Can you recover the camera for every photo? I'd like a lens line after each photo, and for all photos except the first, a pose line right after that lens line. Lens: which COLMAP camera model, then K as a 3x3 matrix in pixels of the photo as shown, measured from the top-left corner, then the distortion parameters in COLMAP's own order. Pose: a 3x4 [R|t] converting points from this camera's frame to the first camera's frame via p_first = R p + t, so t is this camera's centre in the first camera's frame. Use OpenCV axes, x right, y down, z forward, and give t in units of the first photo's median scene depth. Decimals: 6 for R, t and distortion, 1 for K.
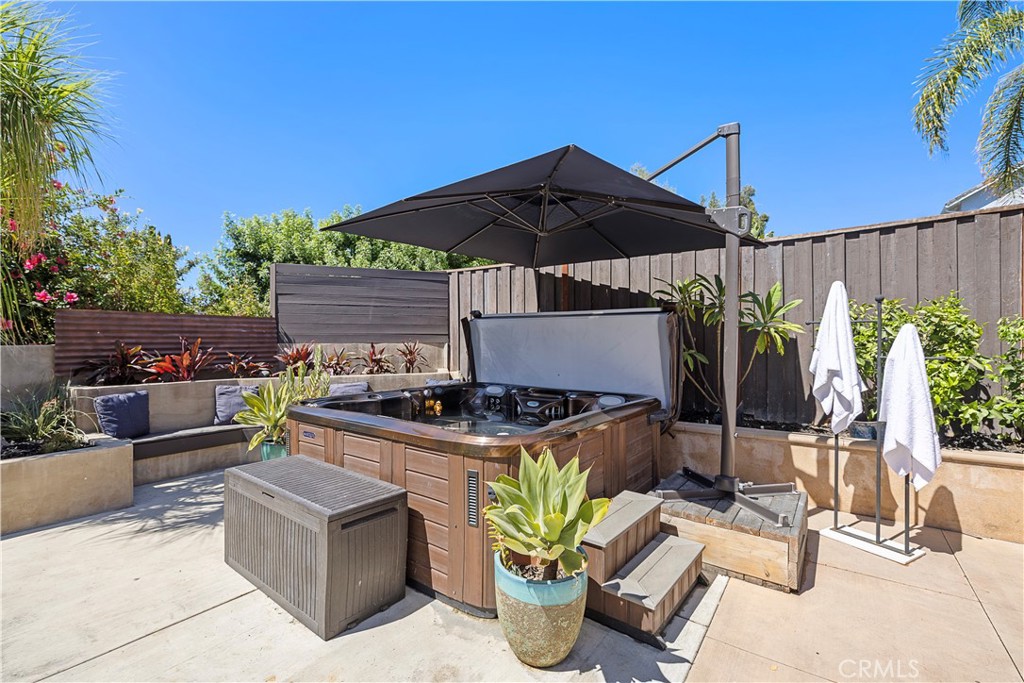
lens RADIAL K [[469.3, 0, 508.0], [0, 469.3, 341.3], [0, 0, 1]] dist [0.001559, 0.000165]
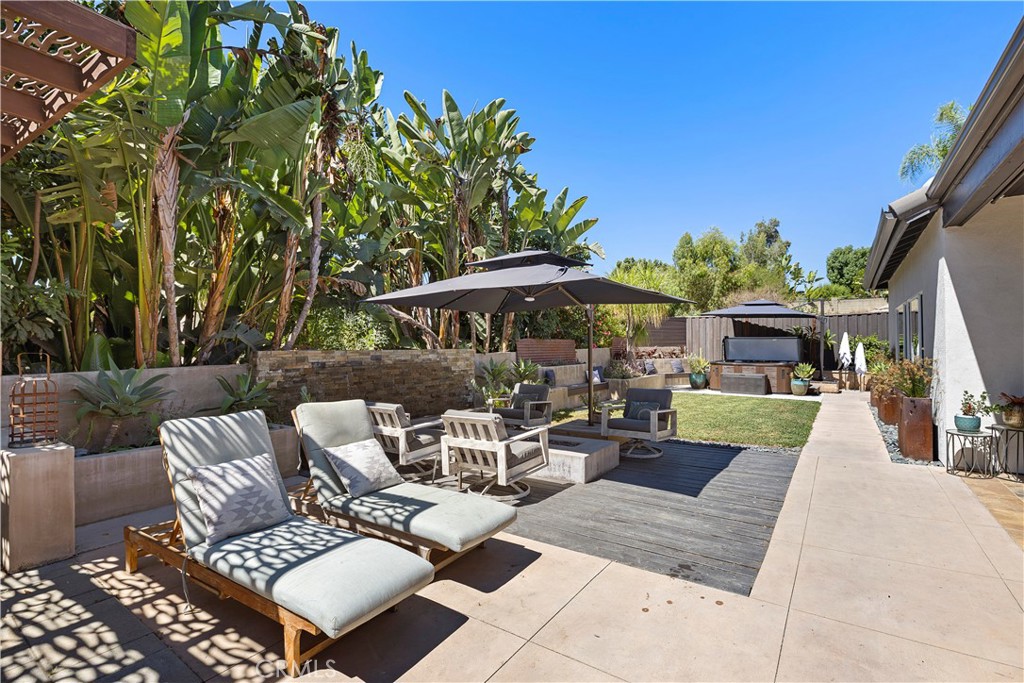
lens RADIAL K [[469.3, 0, 514.3], [0, 469.3, 345.7], [0, 0, 1]] dist [0.001559, 0.000165]
pose [[0.999976, -0.006909, 0.000344, -2.287551], [0.006905, 0.999898, 0.012468, -0.078889], [-0.000430, -0.012466, 0.999922, -3.235735]]
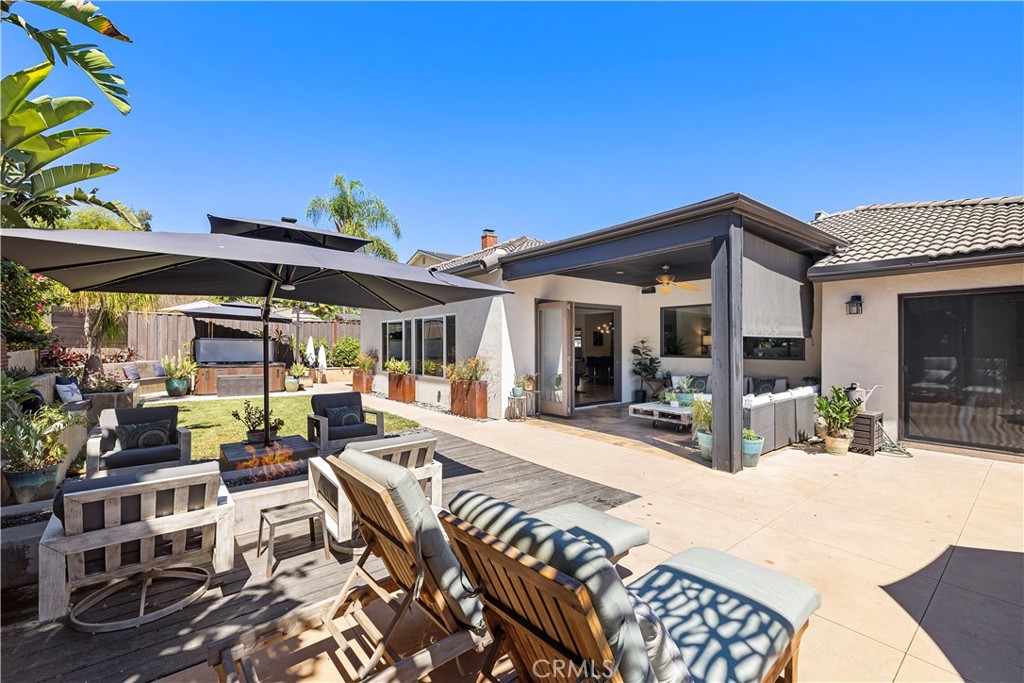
lens RADIAL K [[431.0, 0, 512.1], [0, 431.0, 343.6], [0, 0, 1]] dist [-0.000106, 0.000428]
pose [[0.282597, 0.001620, 0.959237, -3.182793], [-0.011479, 0.999933, 0.001693, -0.078467], [-0.959170, -0.011490, 0.282597, -2.435899]]
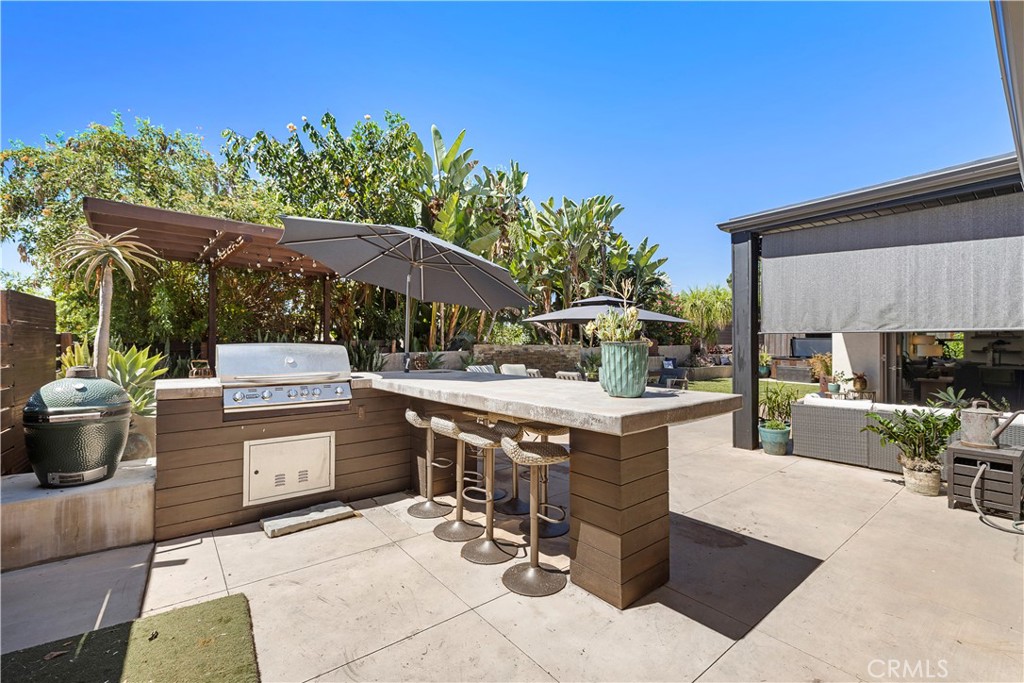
lens RADIAL K [[431.0, 0, 511.9], [0, 431.0, 340.5], [0, 0, 1]] dist [-0.000106, 0.000428]
pose [[0.957376, 0.000740, -0.288842, -1.952740], [0.001746, 0.999964, 0.008351, -0.106834], [0.288838, -0.008500, 0.957340, -4.695709]]
